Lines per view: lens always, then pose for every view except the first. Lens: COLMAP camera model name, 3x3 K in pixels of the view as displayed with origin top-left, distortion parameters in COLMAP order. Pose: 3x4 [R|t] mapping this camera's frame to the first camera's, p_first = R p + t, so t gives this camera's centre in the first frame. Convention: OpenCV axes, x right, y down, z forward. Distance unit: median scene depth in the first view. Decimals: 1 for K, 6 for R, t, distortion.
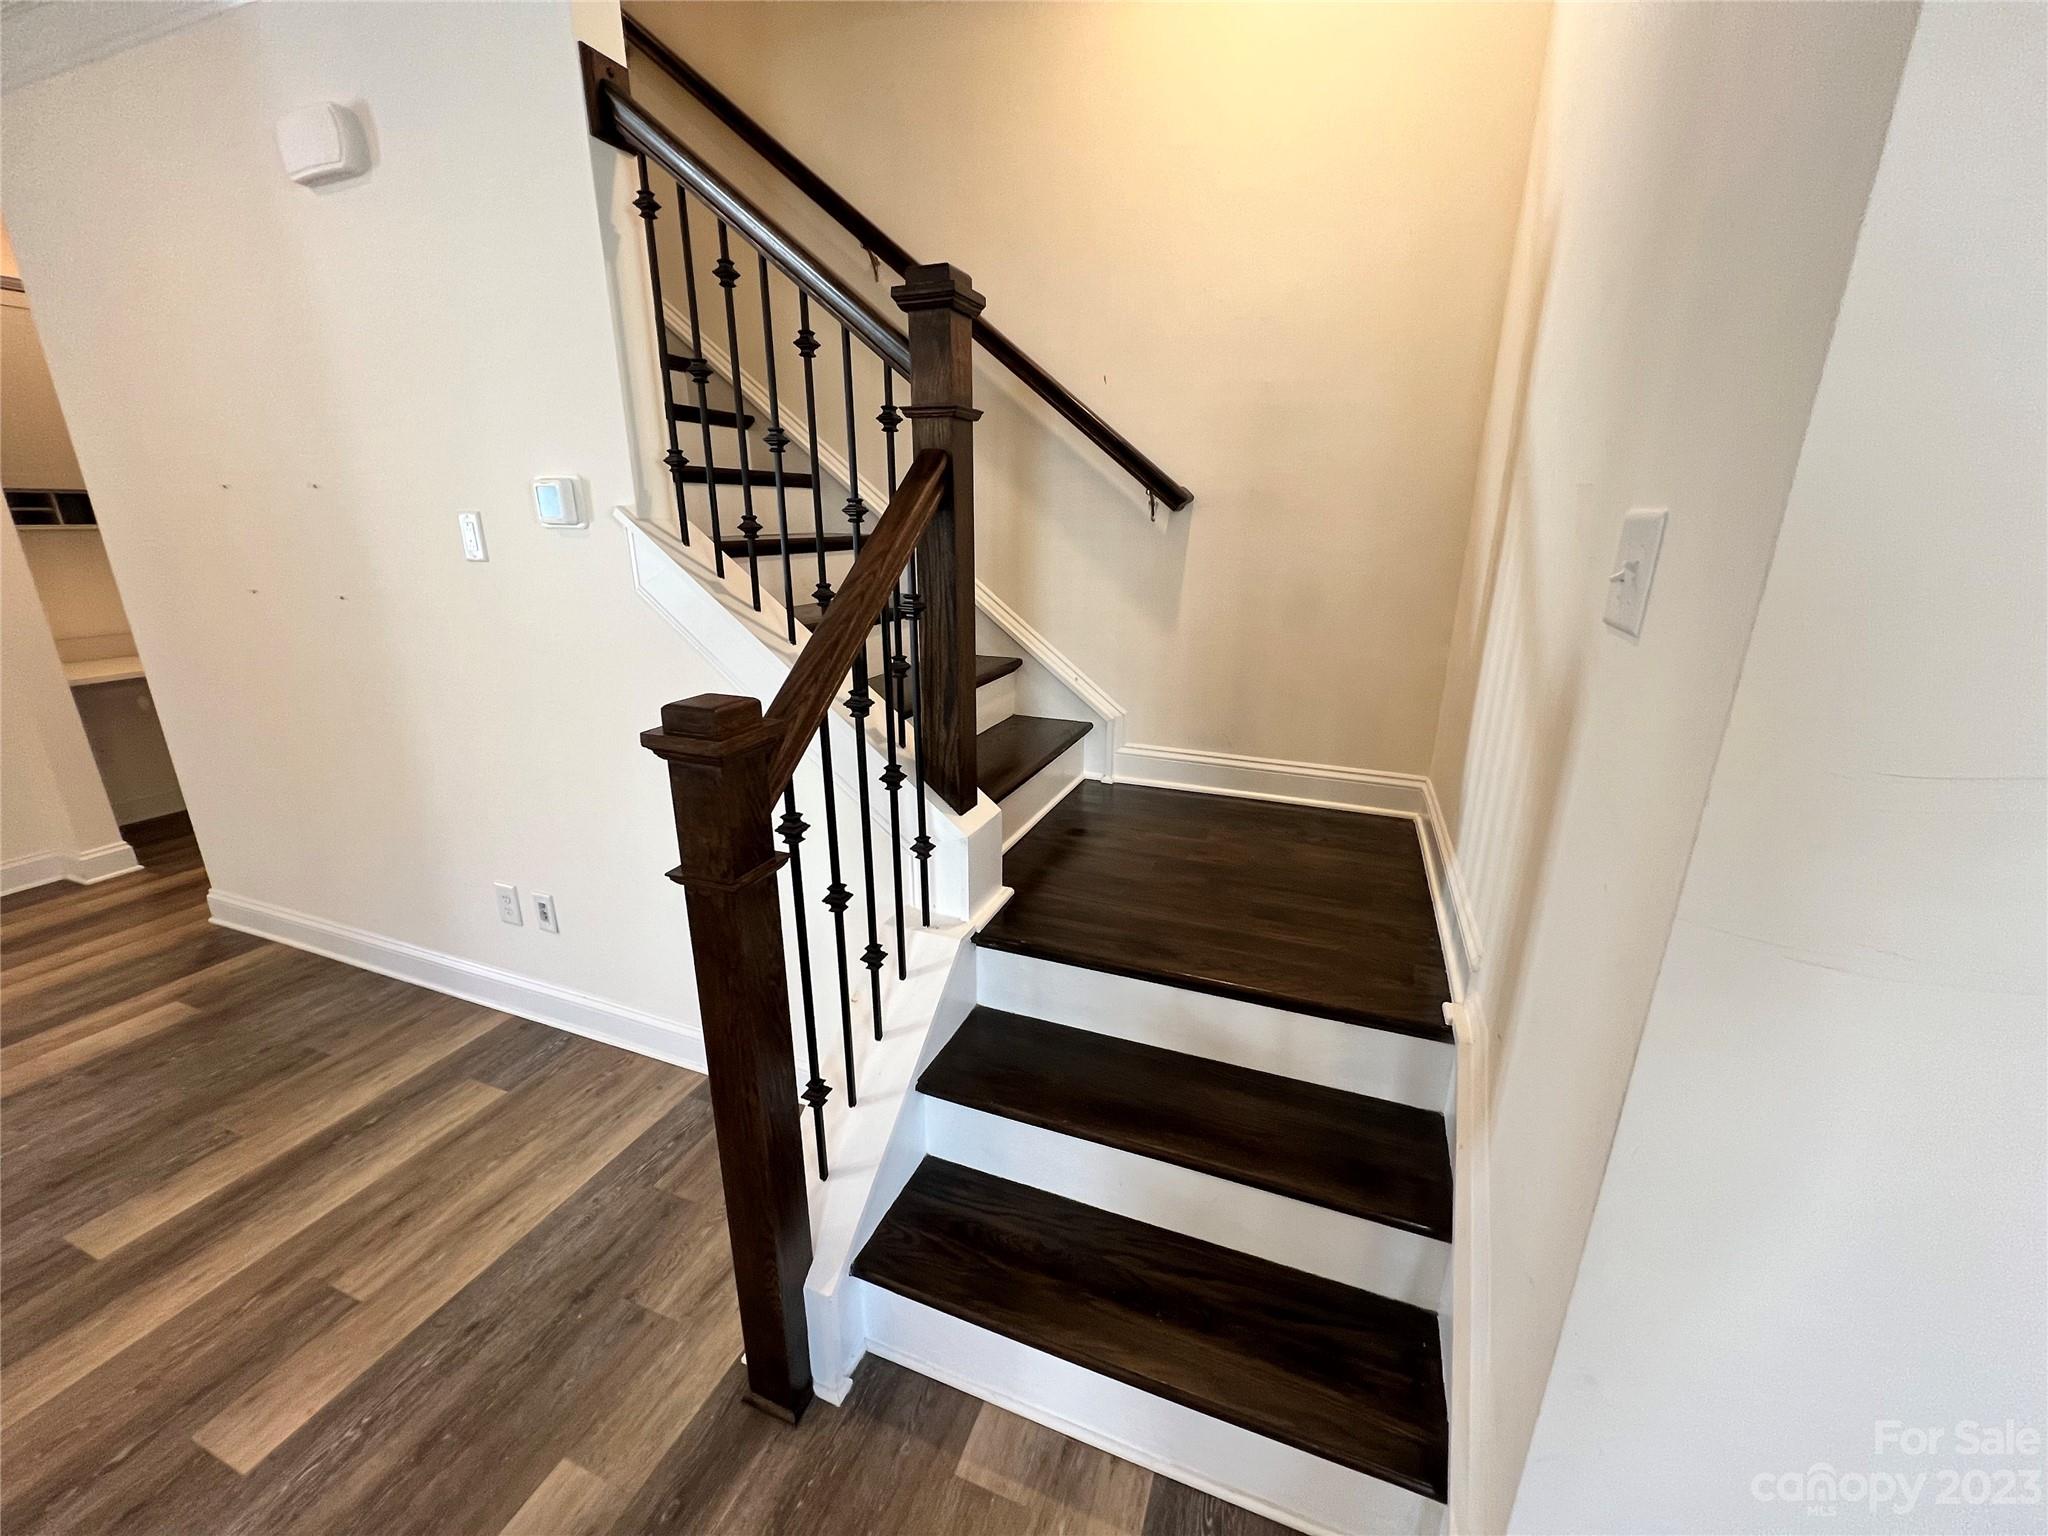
lens RADIAL K [[817.3, 0, 1024.0], [0, 817.3, 768.0], [0, 0, 1]] dist [0.000137, 0.000082]
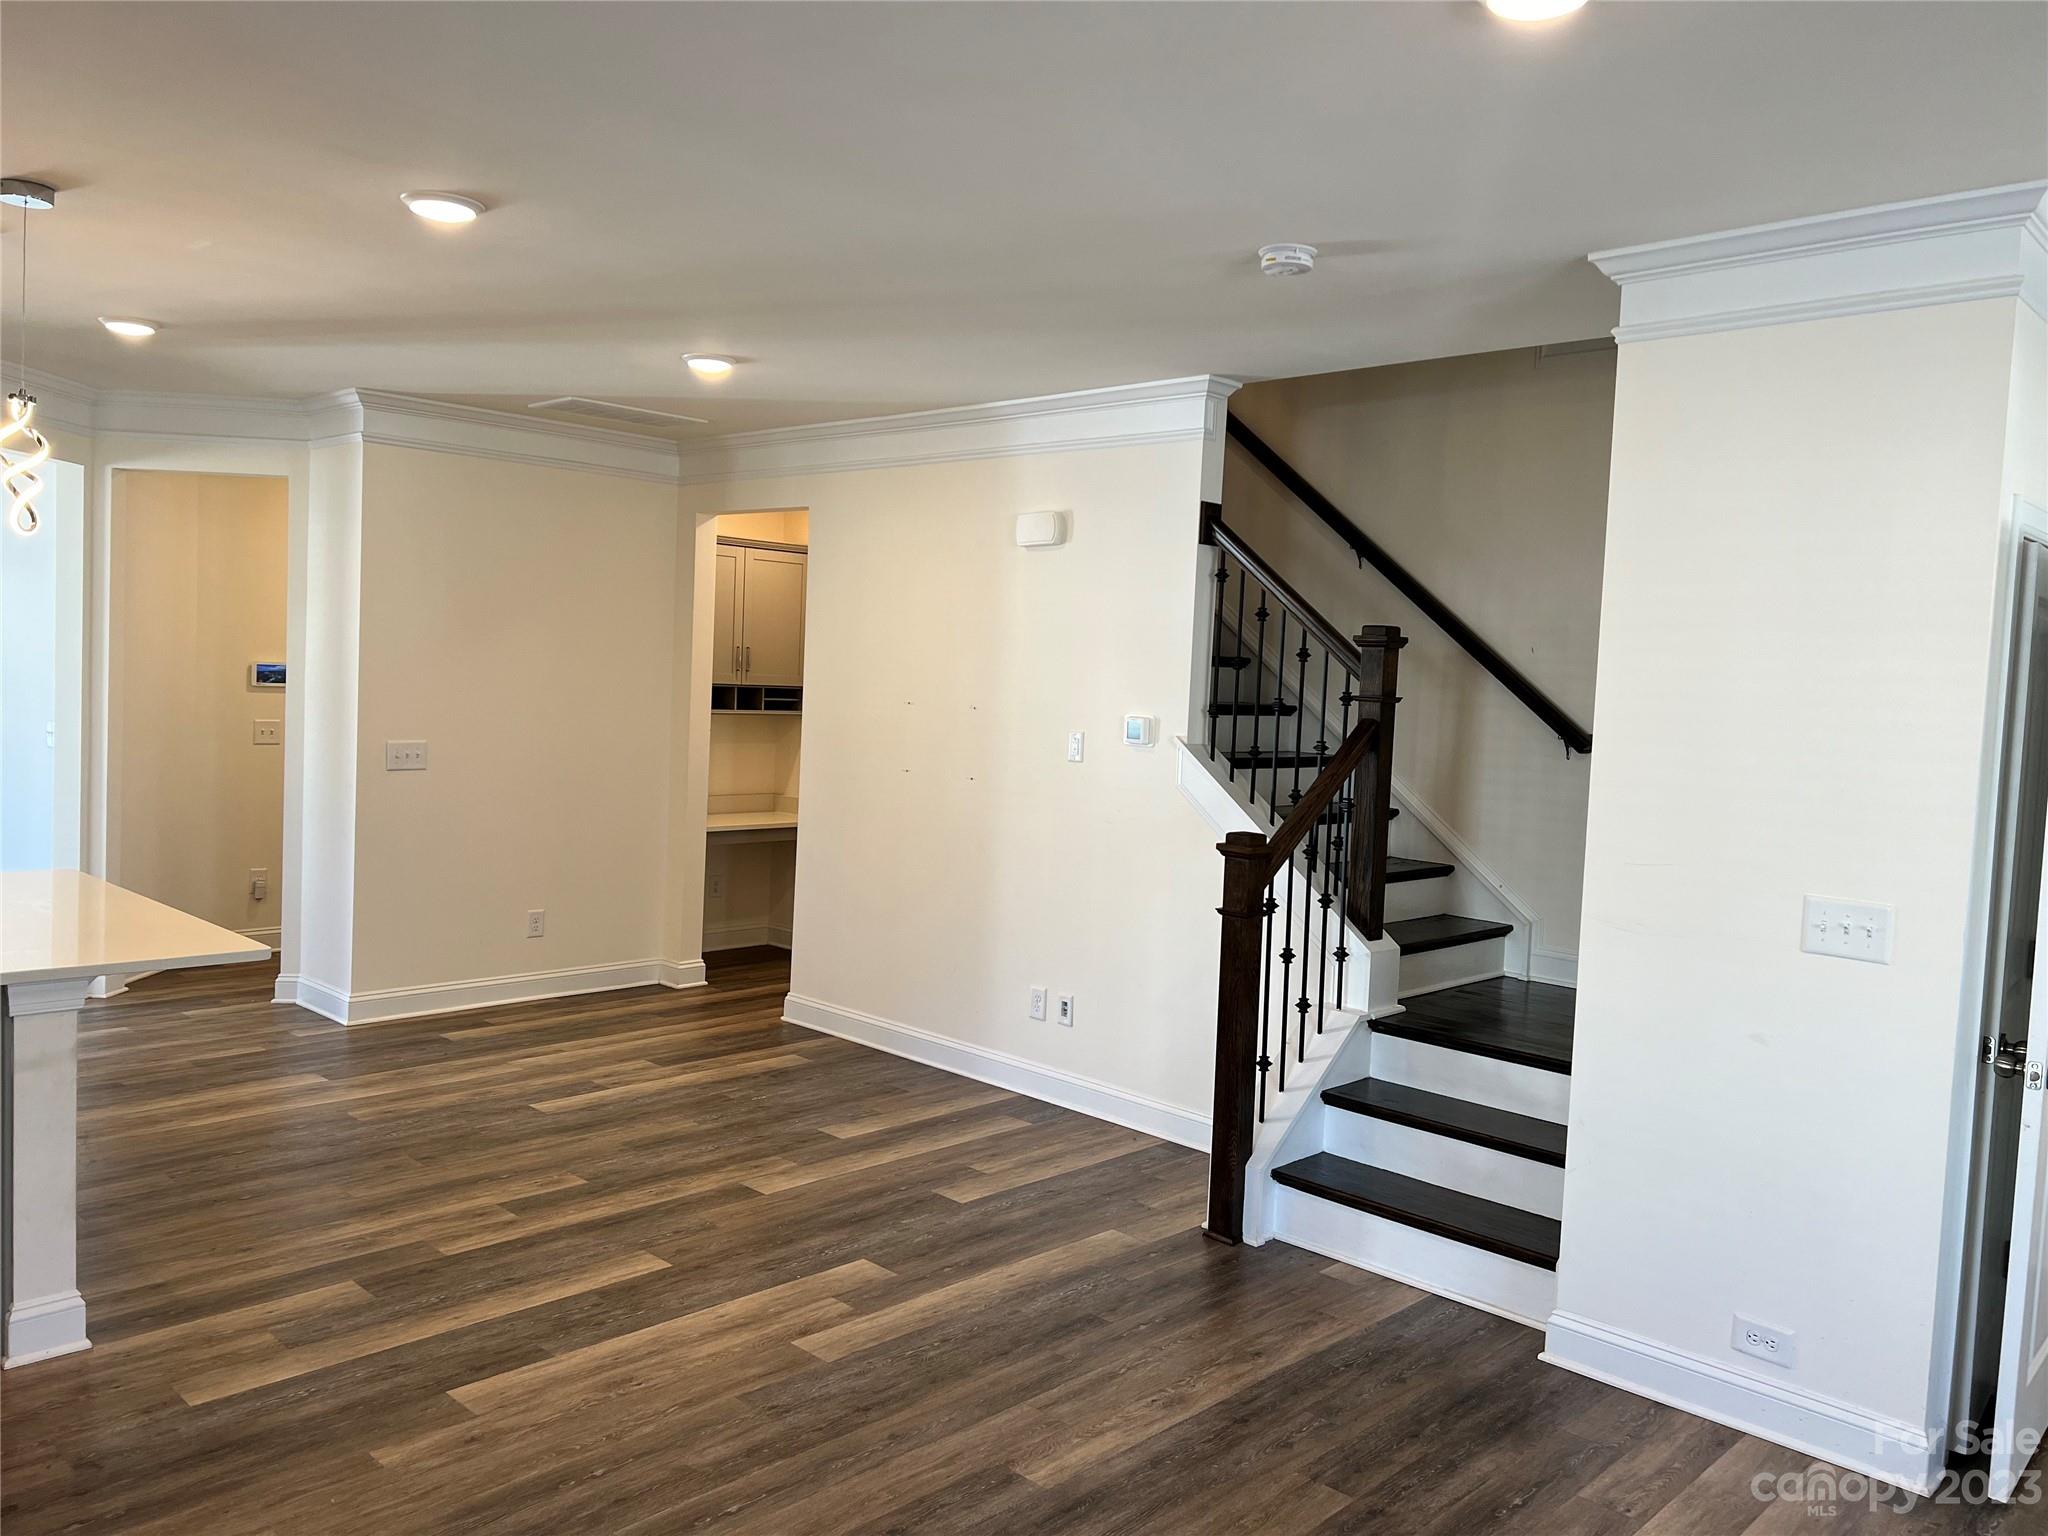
lens RADIAL K [[1562.8, 0, 1024.0], [0, 1562.8, 768.0], [0, 0, 1]] dist [0.176023, -0.067991]
pose [[0.923914, 0.059989, -0.377867, 0.442440], [-0.150995, 0.964636, -0.216050, 0.501797], [0.351544, 0.256667, 0.900299, -2.062893]]
